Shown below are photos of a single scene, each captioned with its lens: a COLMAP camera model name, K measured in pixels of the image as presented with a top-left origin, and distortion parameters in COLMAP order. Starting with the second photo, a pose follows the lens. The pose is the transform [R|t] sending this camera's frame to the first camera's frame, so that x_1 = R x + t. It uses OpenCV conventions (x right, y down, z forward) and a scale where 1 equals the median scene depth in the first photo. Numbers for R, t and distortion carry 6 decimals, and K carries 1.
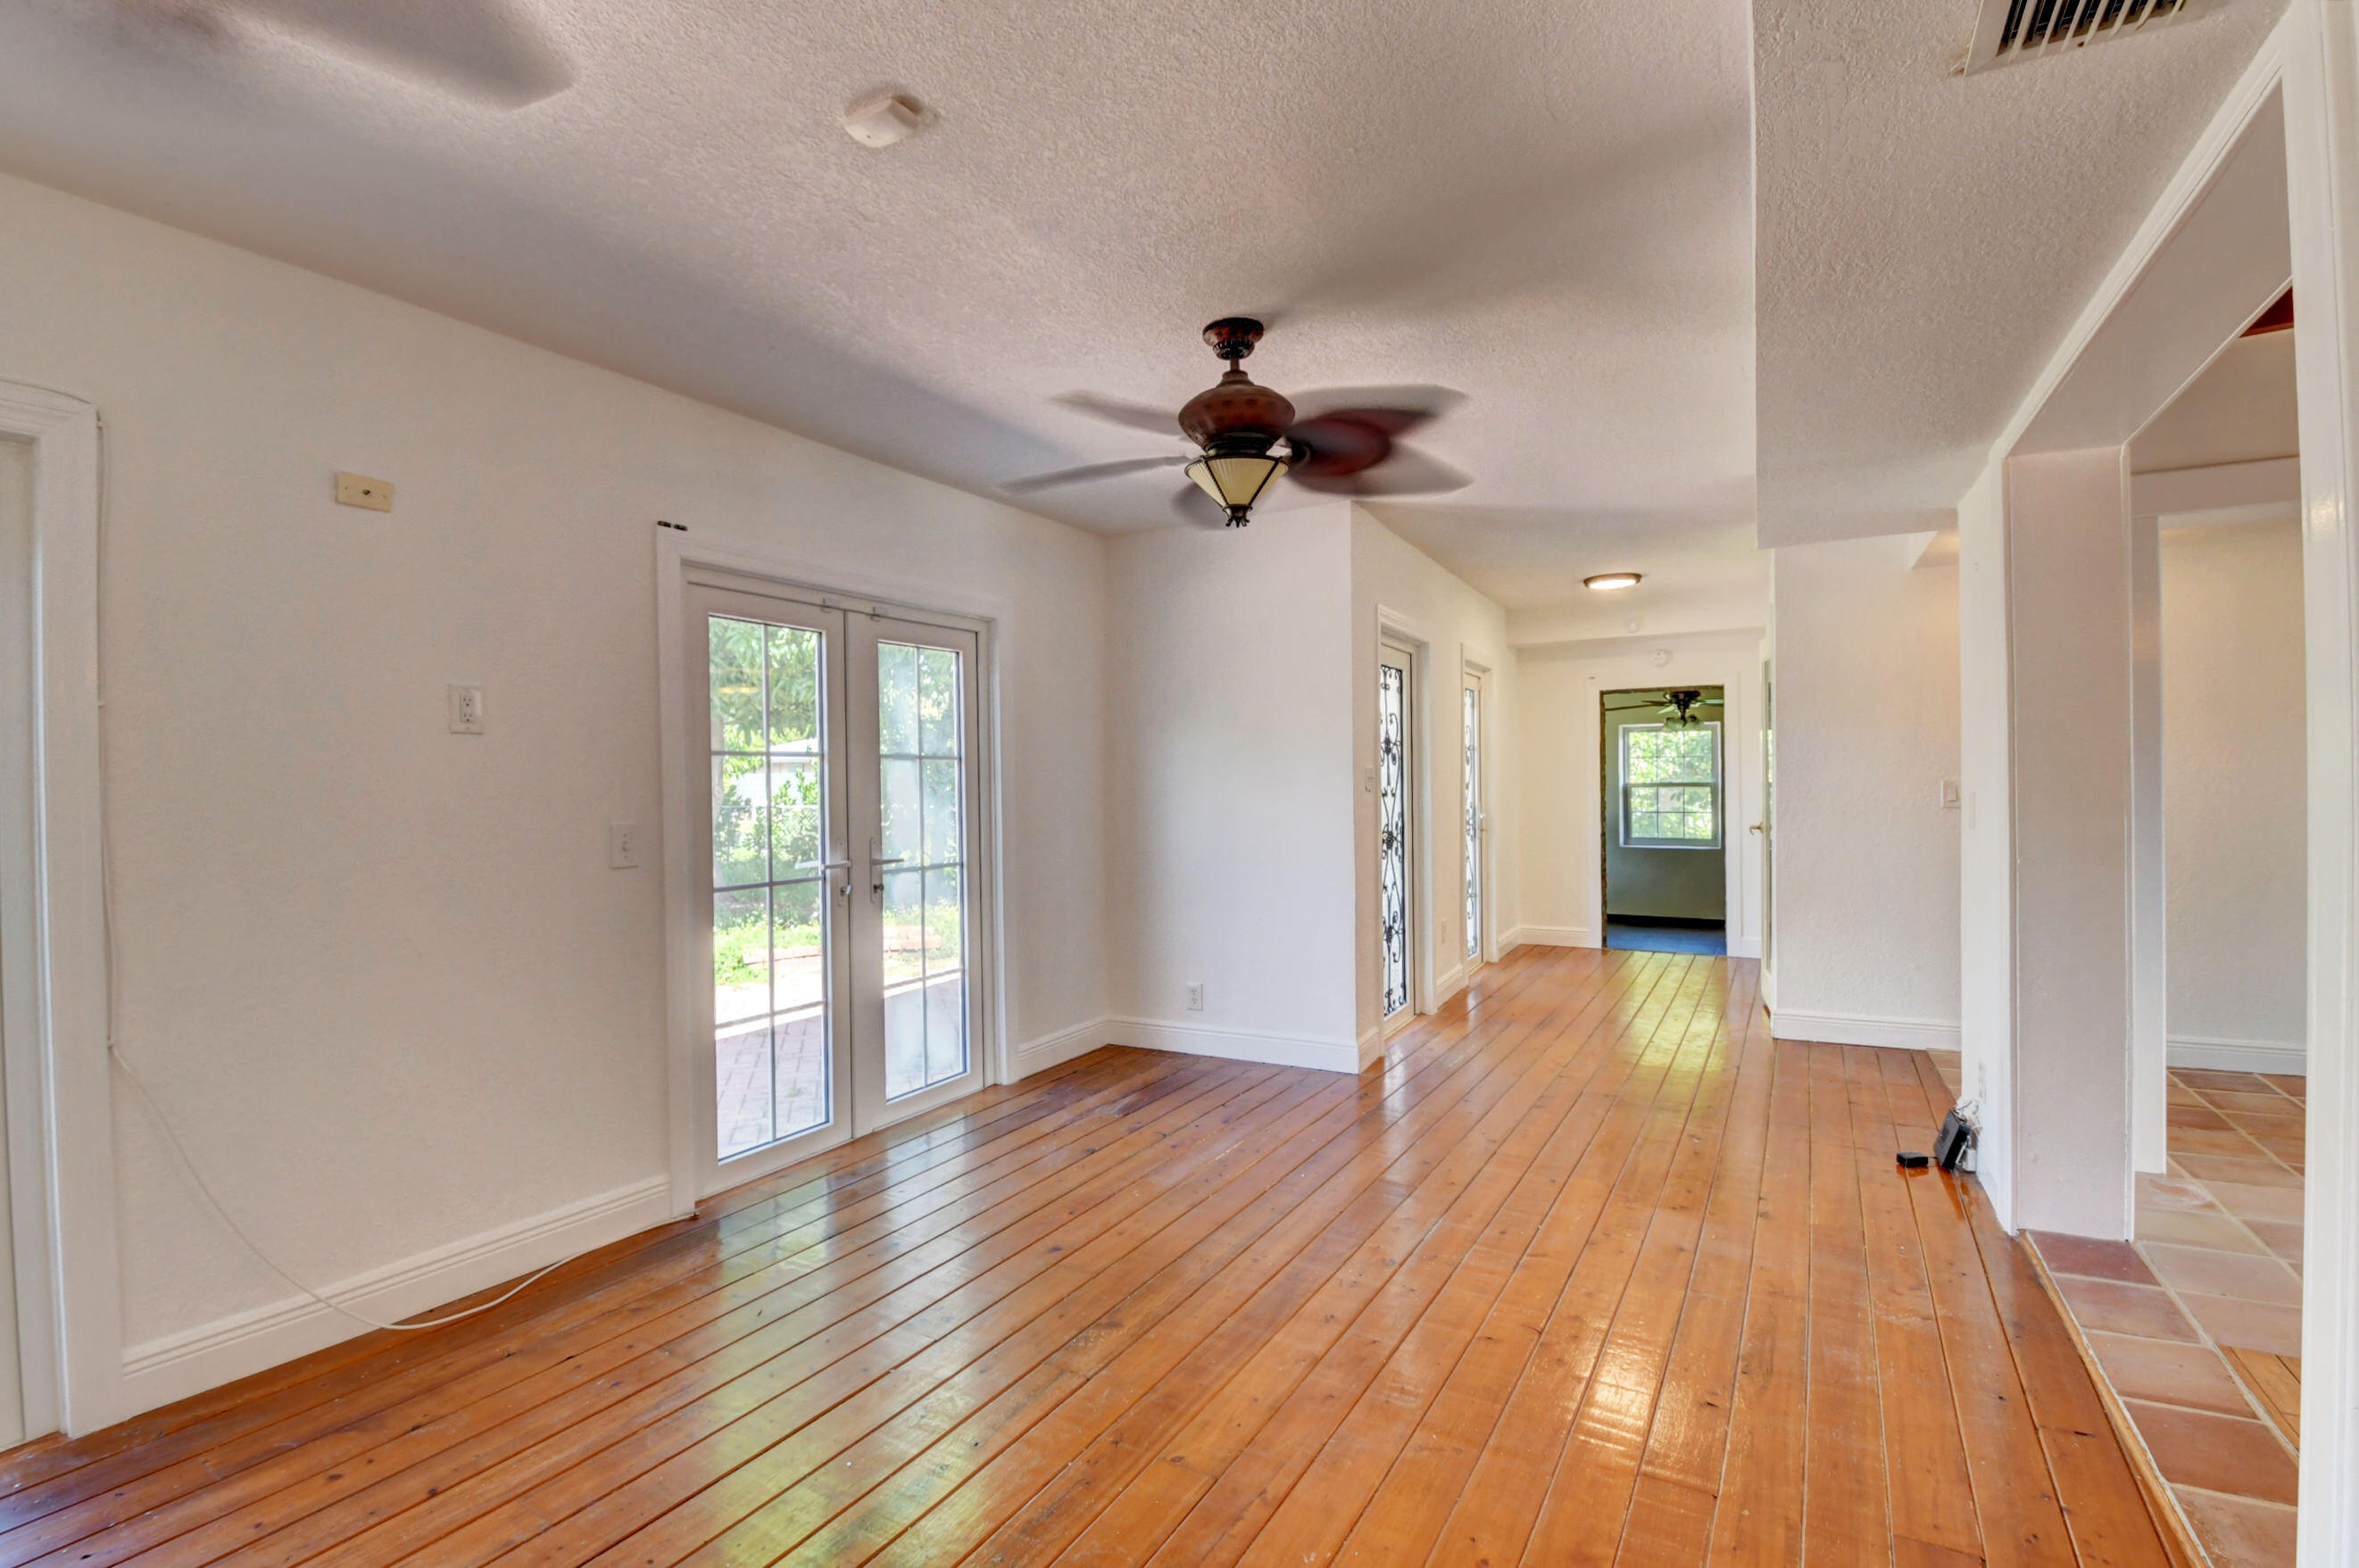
lens RADIAL K [[1049.6, 0, 1179.5], [0, 1049.6, 784.0], [0, 0, 1]] dist [0.008232, -0.023402]
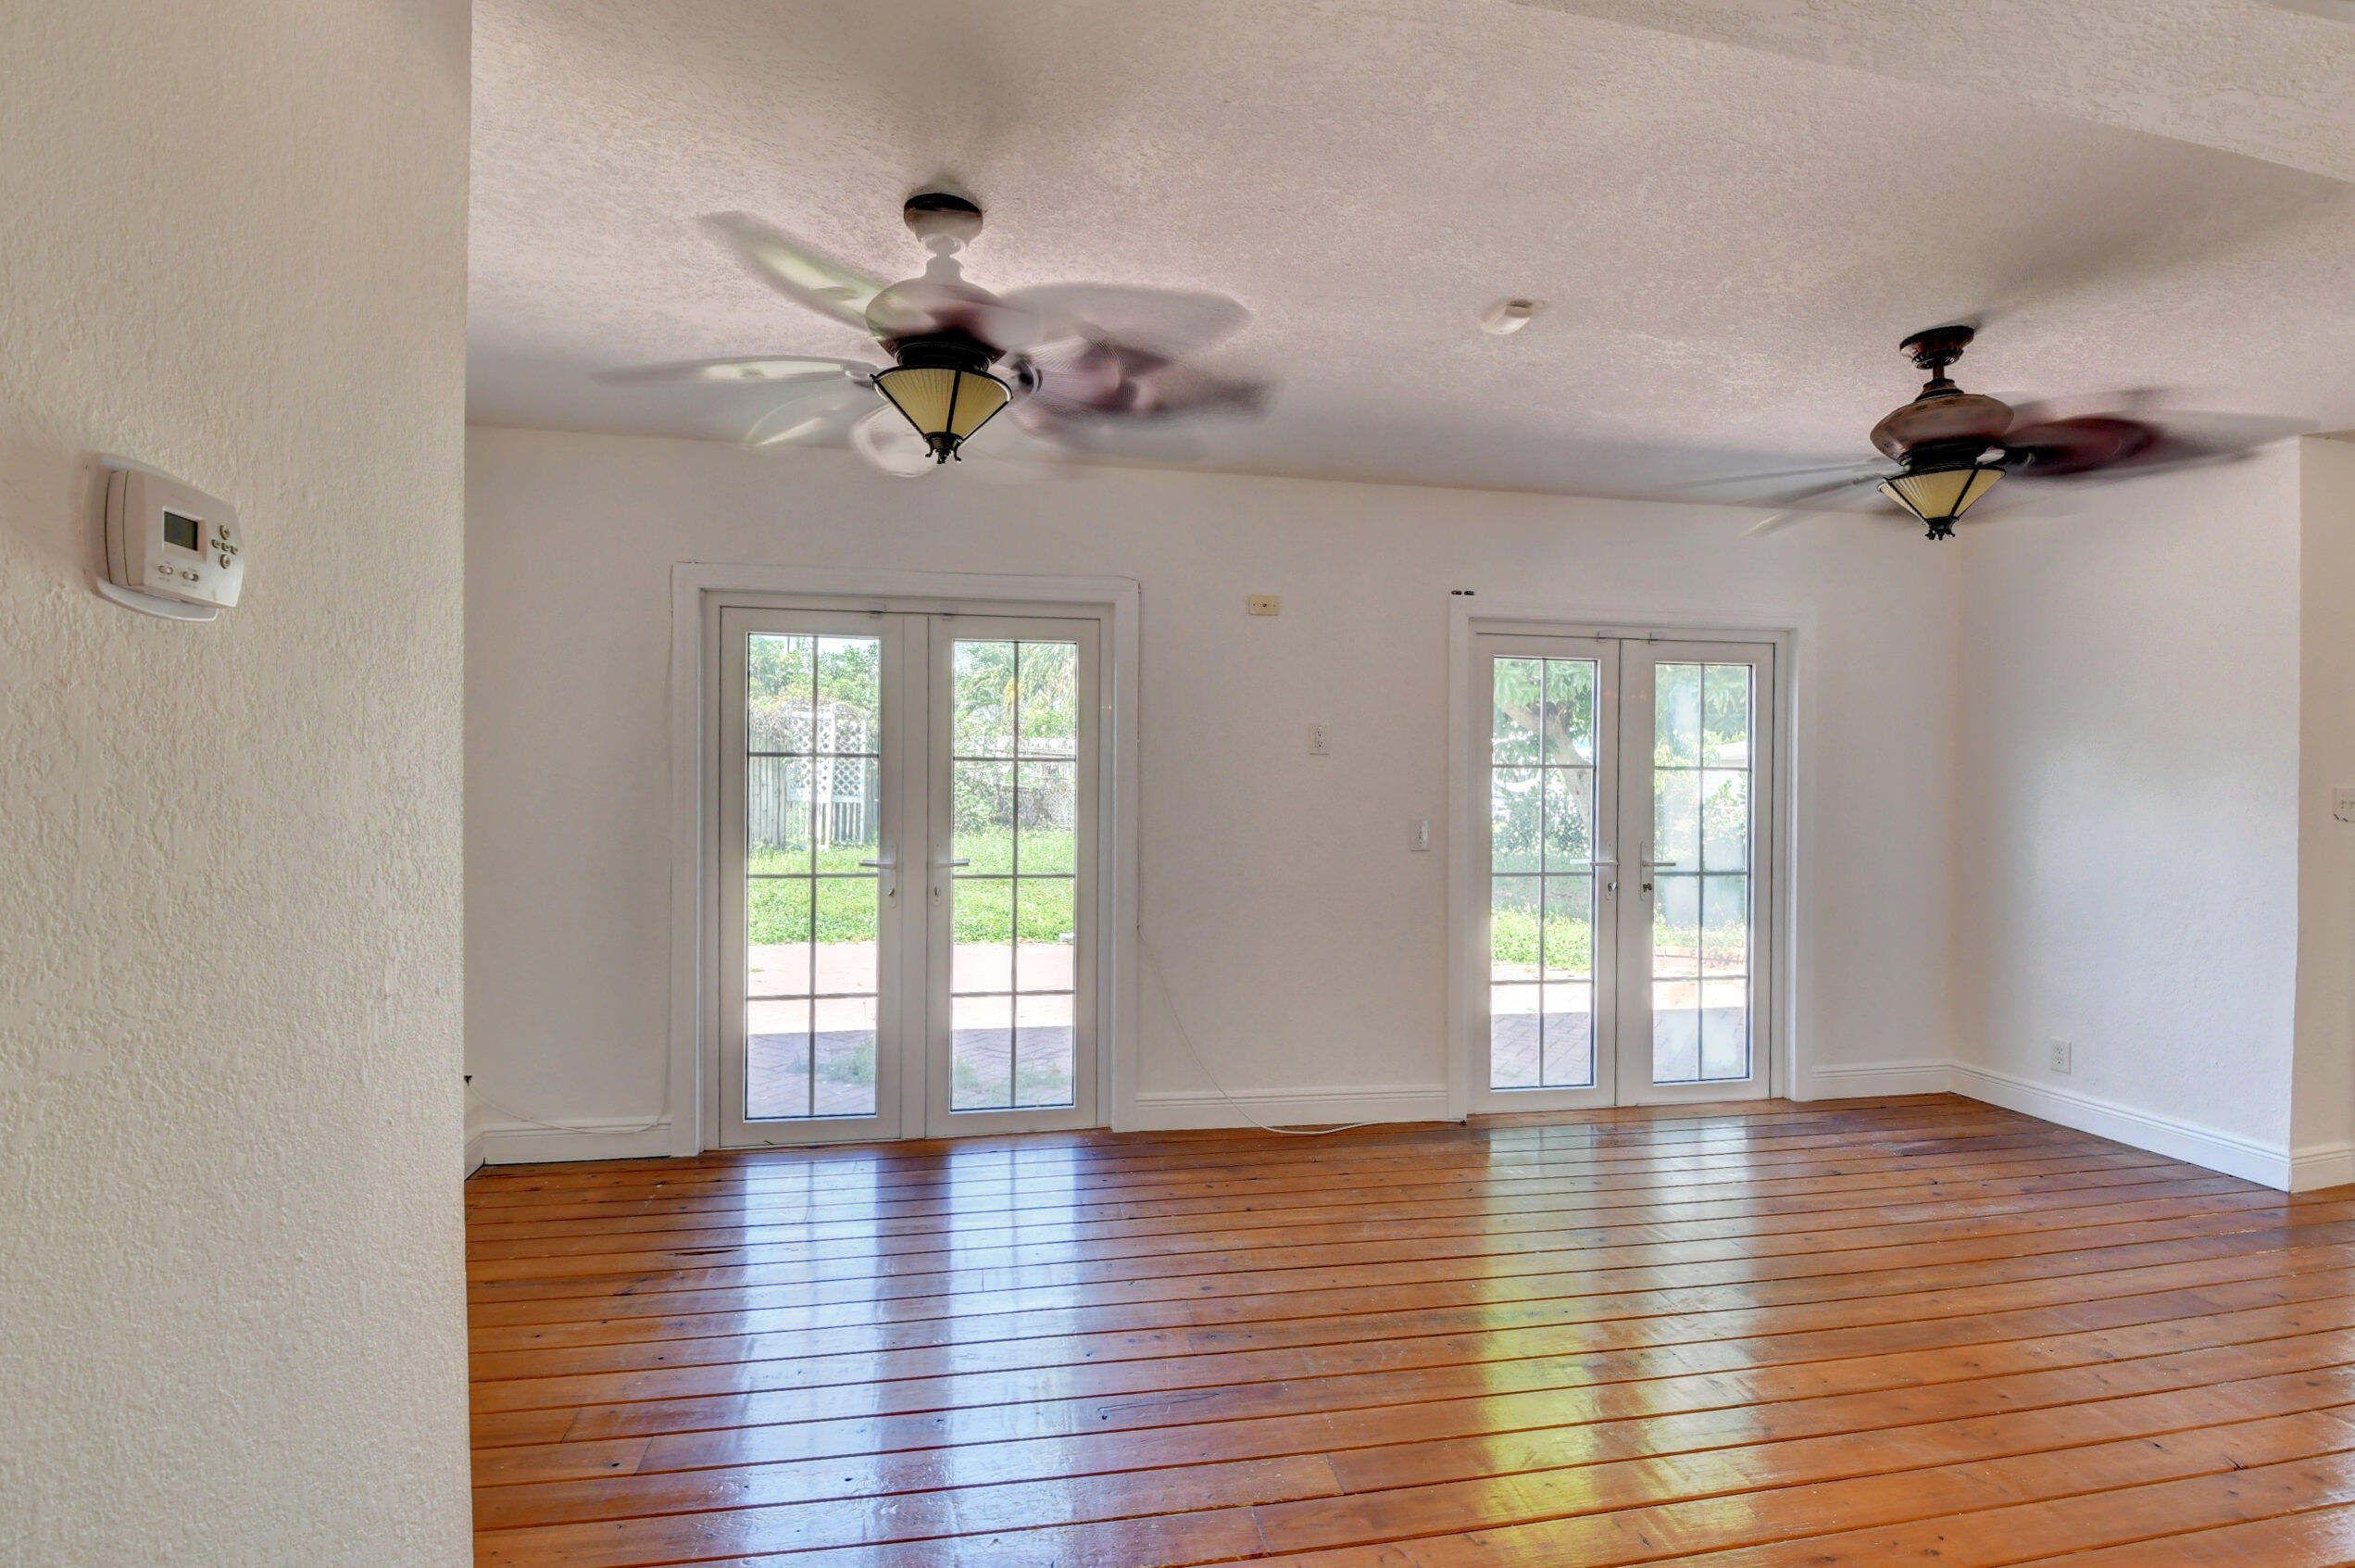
lens RADIAL K [[1047.9, 0, 1177.5], [0, 1047.9, 784.0], [0, 0, 1]] dist [0.008232, -0.023402]
pose [[0.661403, 0.022180, -0.749702, 0.221956], [-0.019944, 0.999729, 0.011983, -0.013685], [0.749765, 0.007026, 0.661667, -0.107520]]
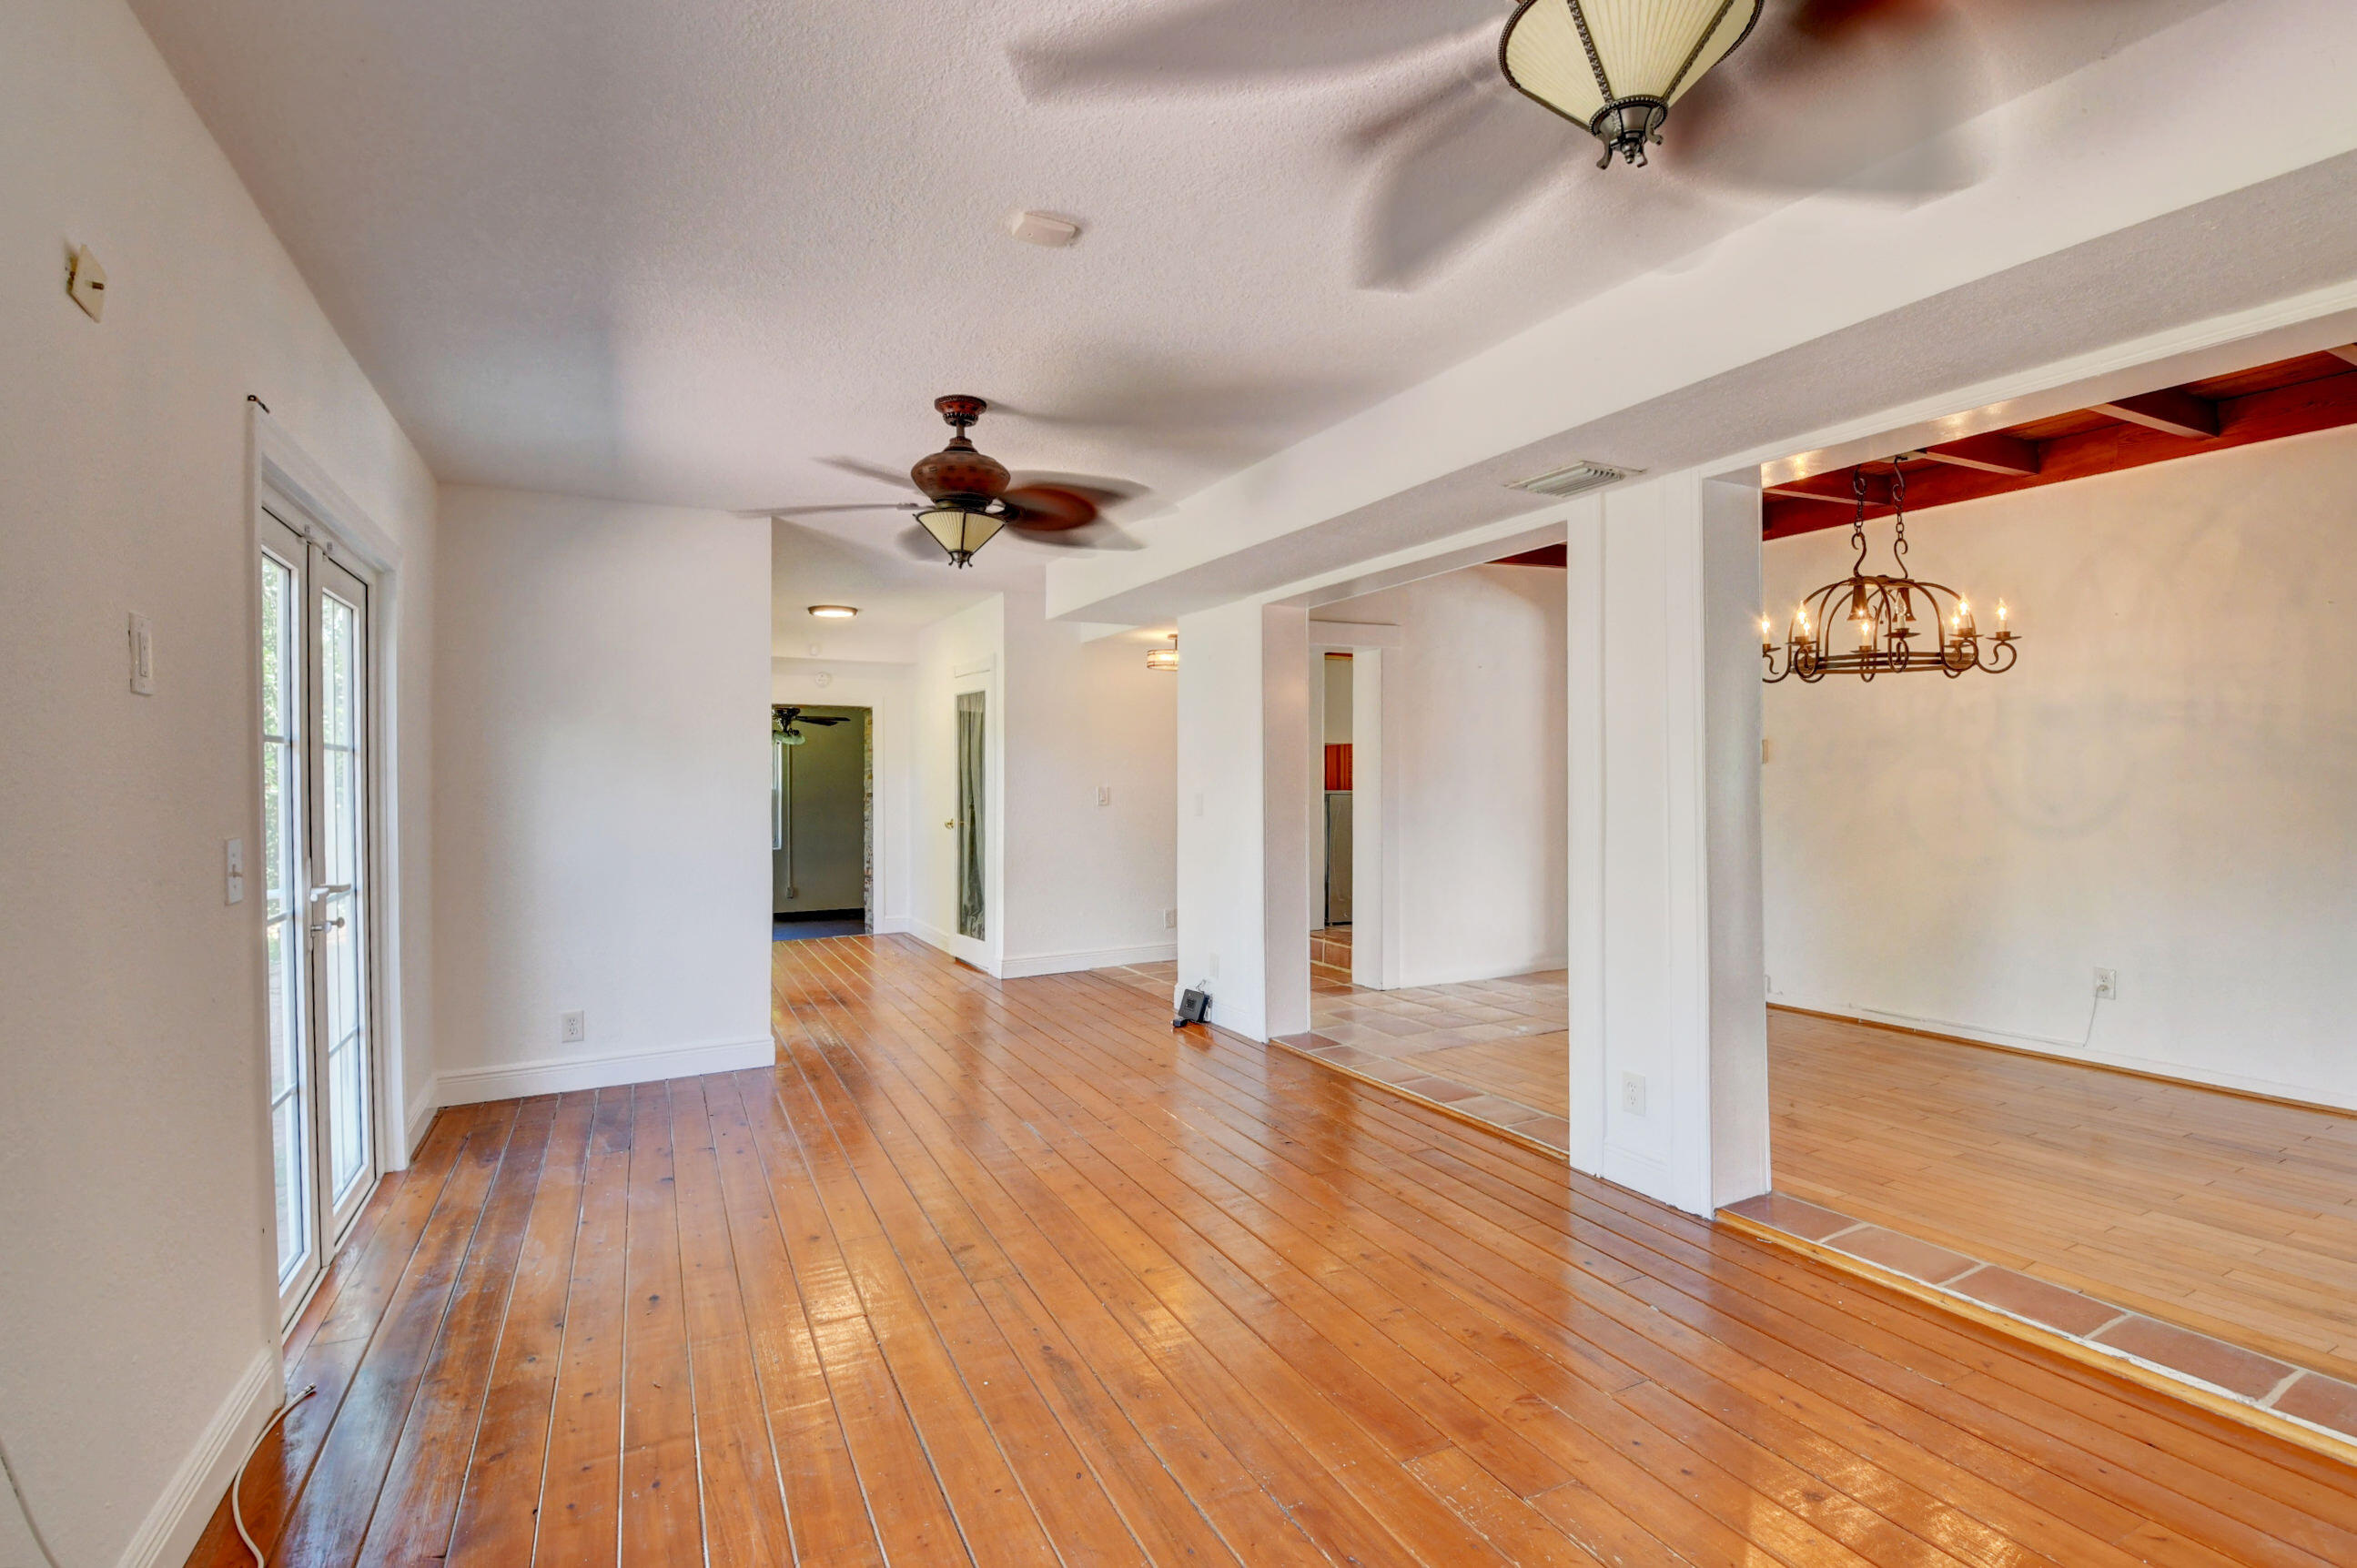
lens RADIAL K [[1092.7, 0, 1168.1], [0, 1092.7, 782.8], [0, 0, 1]] dist [-0.024891, 0.000230]
pose [[0.539285, 0.009545, 0.842070, -0.635868], [0.000083, 0.999935, -0.011388, 0.010062], [-0.842124, 0.006211, 0.539249, 0.105341]]
